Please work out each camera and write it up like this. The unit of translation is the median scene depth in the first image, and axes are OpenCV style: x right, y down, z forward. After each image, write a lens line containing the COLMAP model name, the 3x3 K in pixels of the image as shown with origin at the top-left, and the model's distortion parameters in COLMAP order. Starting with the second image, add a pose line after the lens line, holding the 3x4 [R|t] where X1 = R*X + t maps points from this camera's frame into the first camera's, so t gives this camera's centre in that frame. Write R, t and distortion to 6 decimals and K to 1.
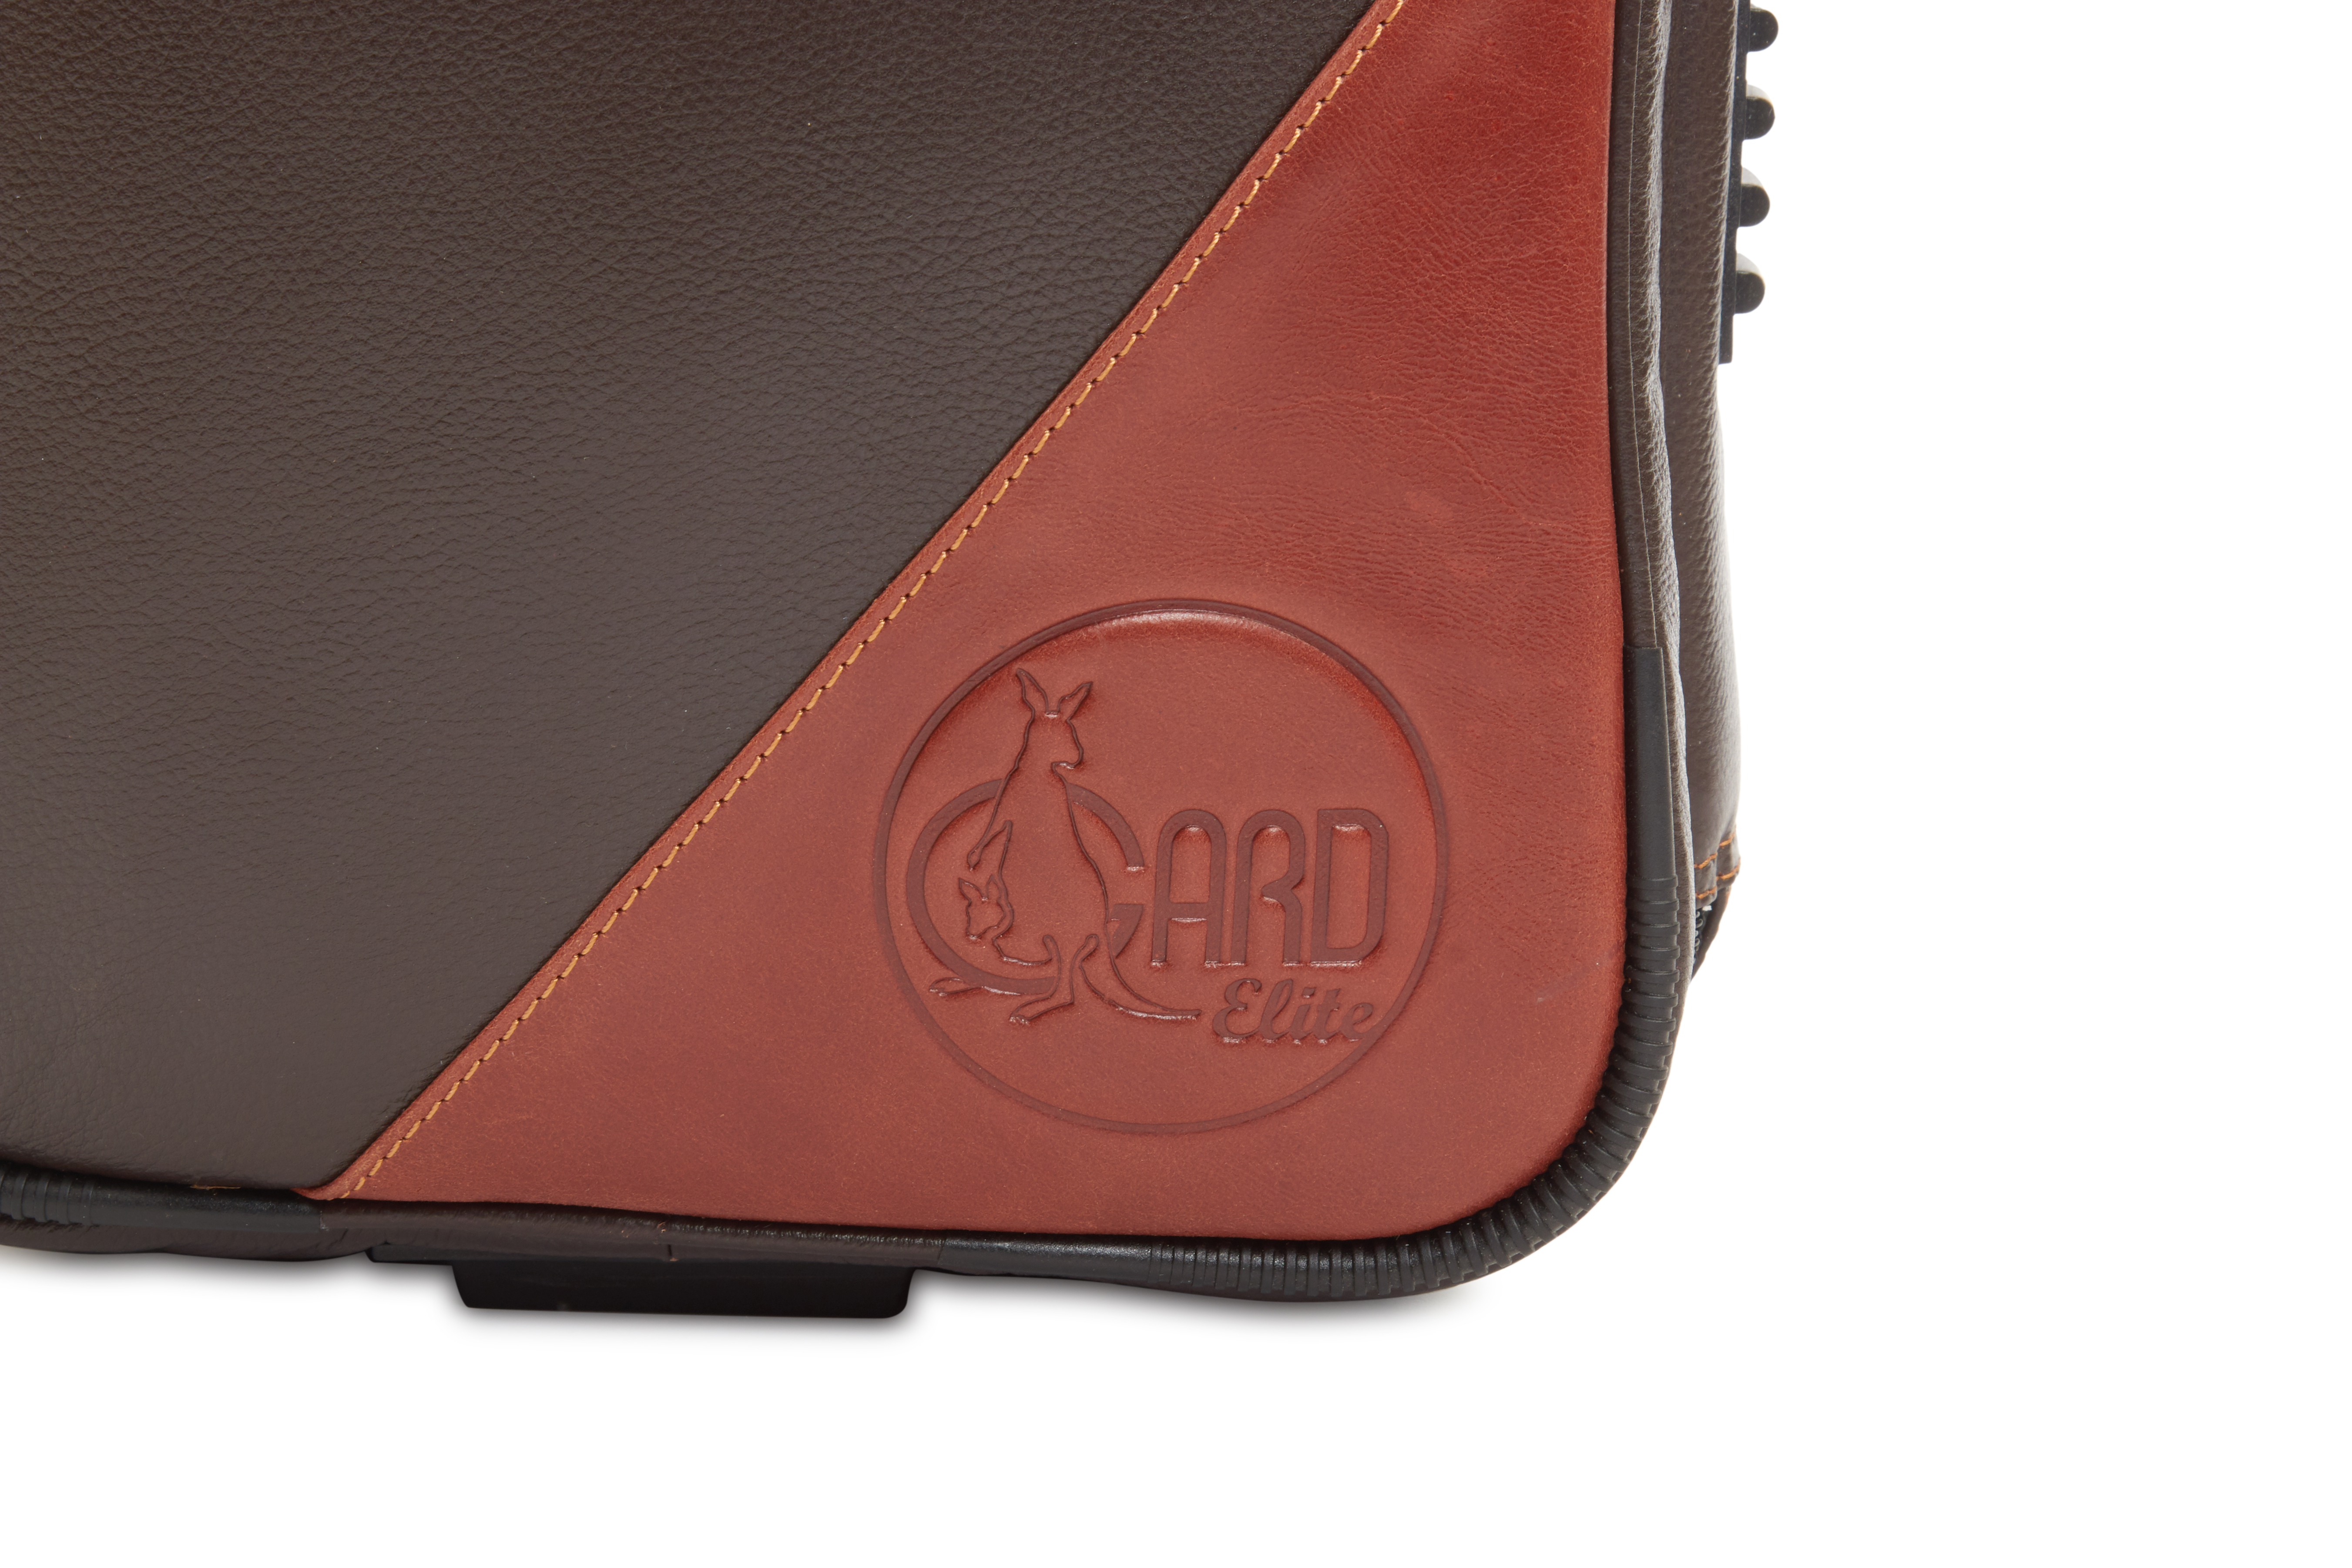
lens RADIAL K [[7013.4, 0, 1176.0], [0, 7013.4, 784.0], [0, 0, 1]] dist [0.140525, -0.958549]
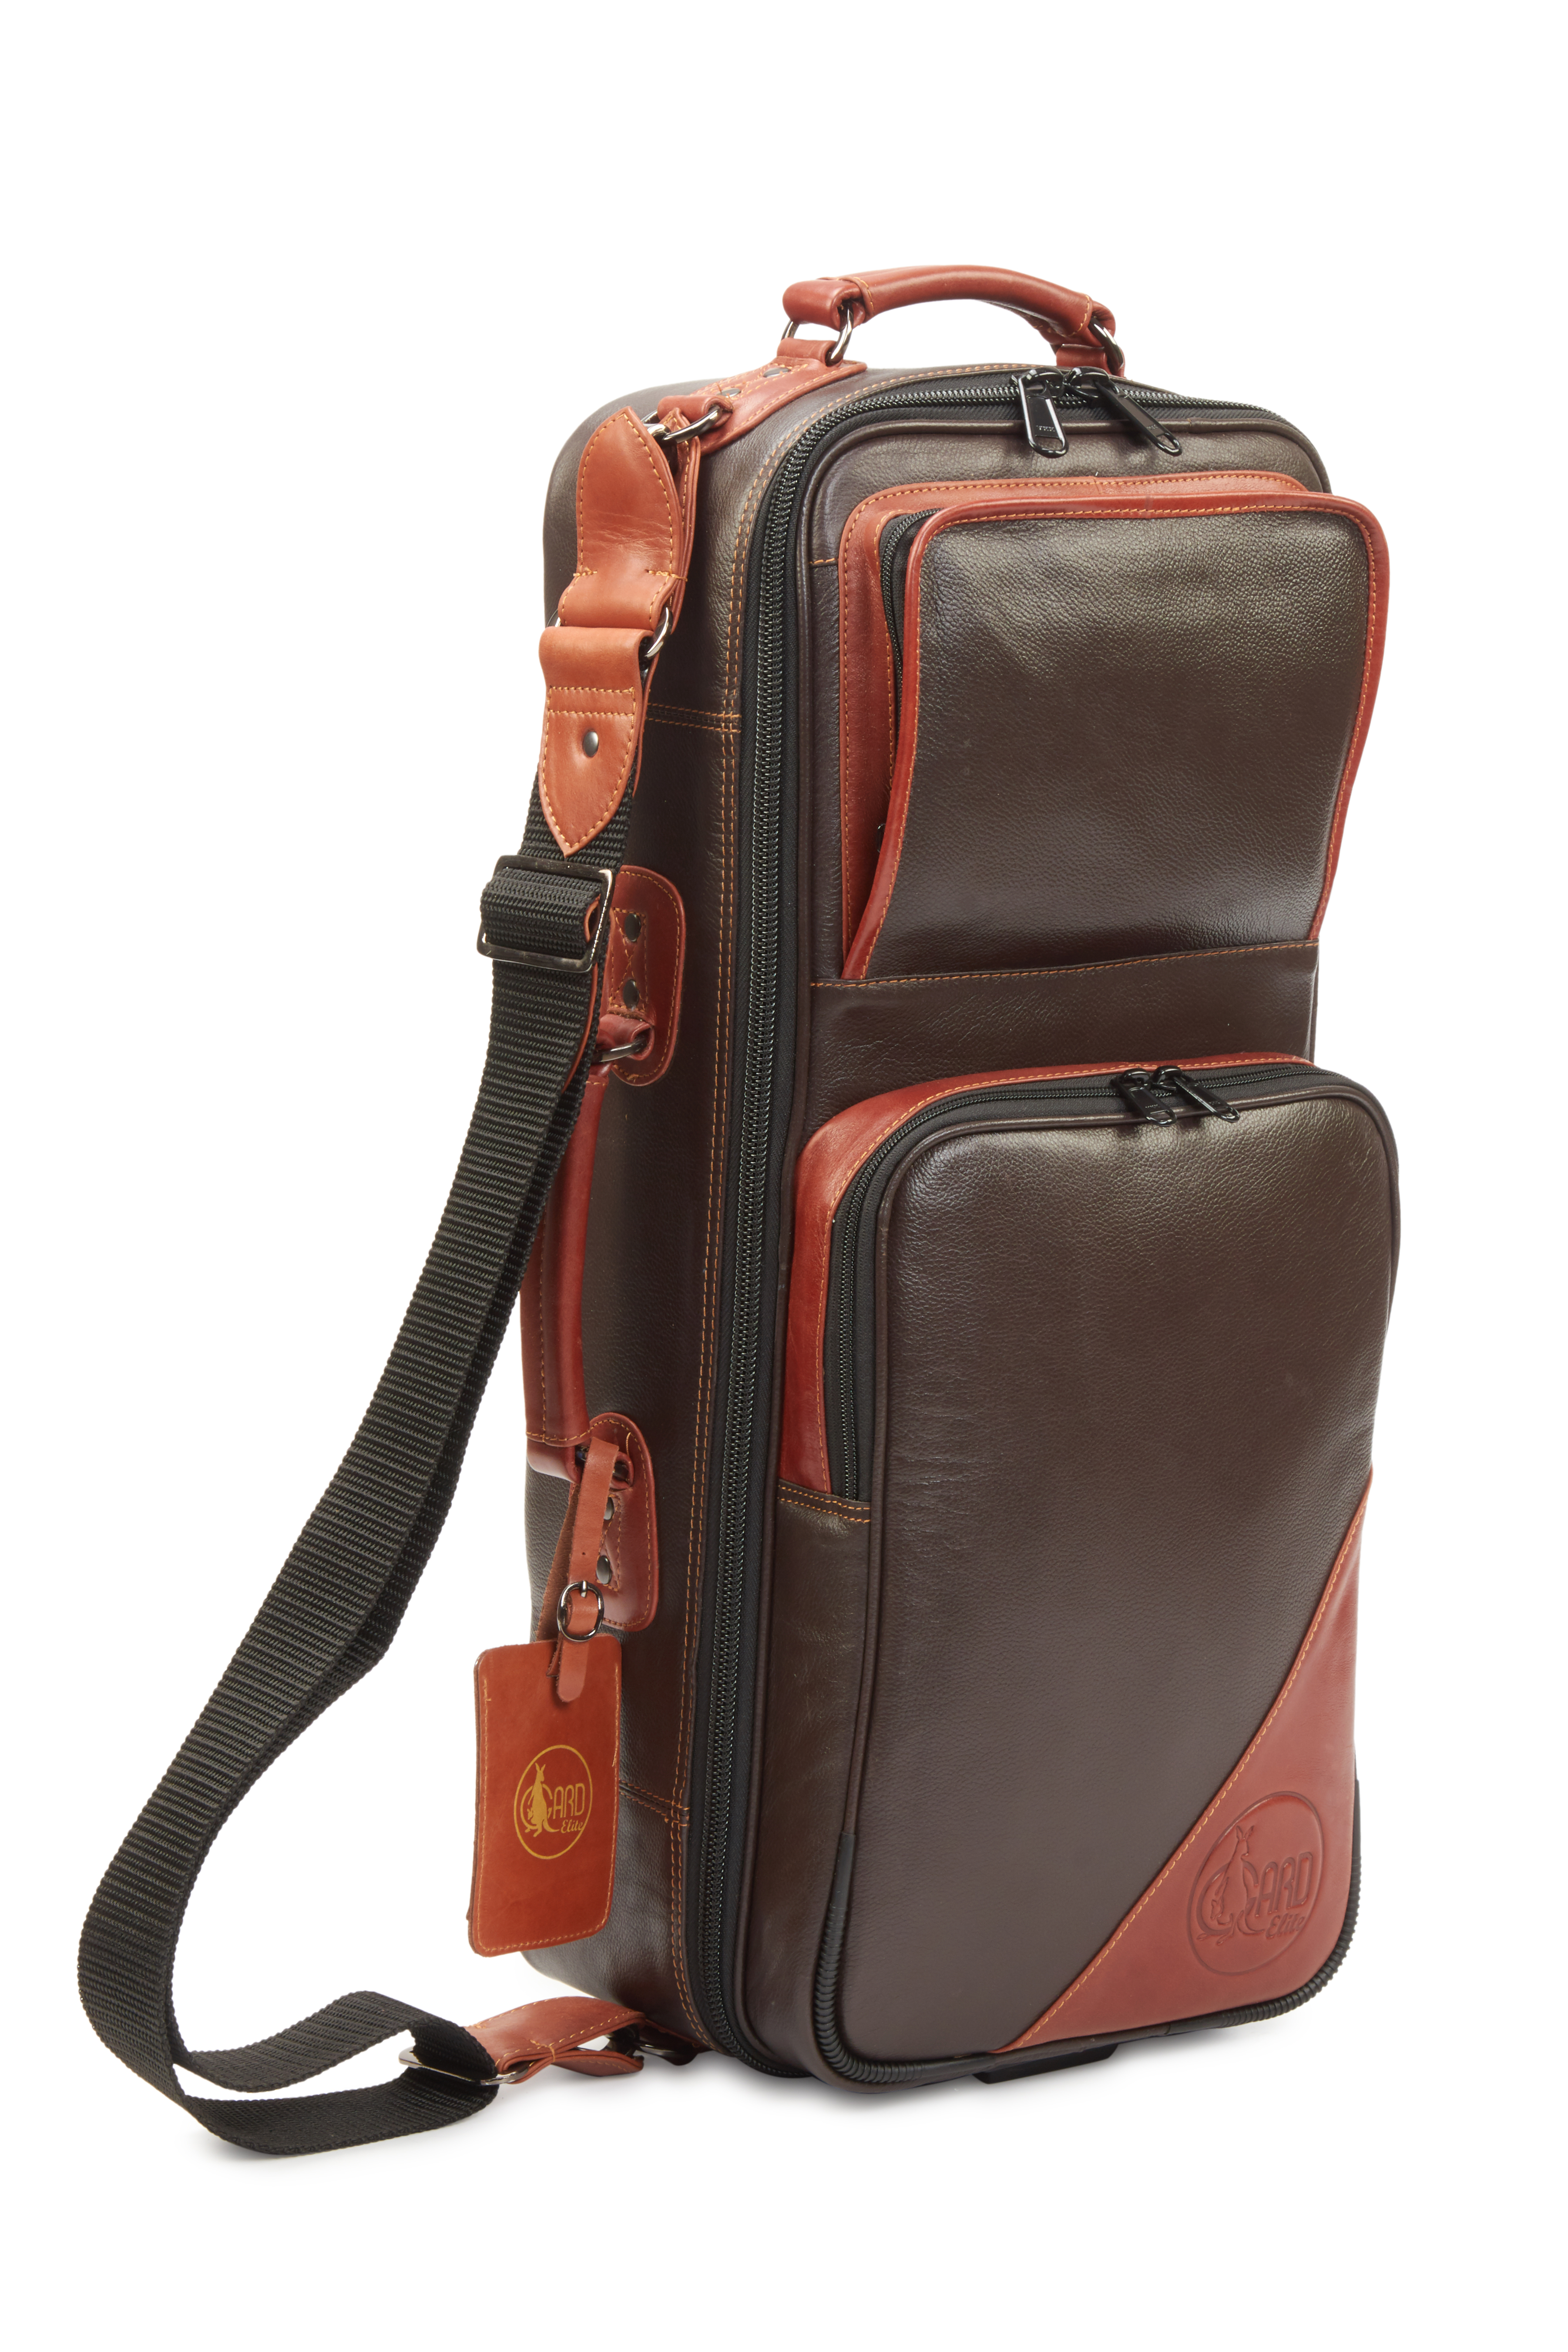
lens RADIAL K [[6259.6, 0, 784.0], [0, 6259.6, 1176.0], [0, 0, 1]] dist [0.037134, 0.522059]
pose [[0.767842, -0.113043, 0.630587, -1.775955], [0.124117, 0.991909, 0.026683, -0.376288], [-0.628501, 0.057778, 0.775660, -0.919736]]
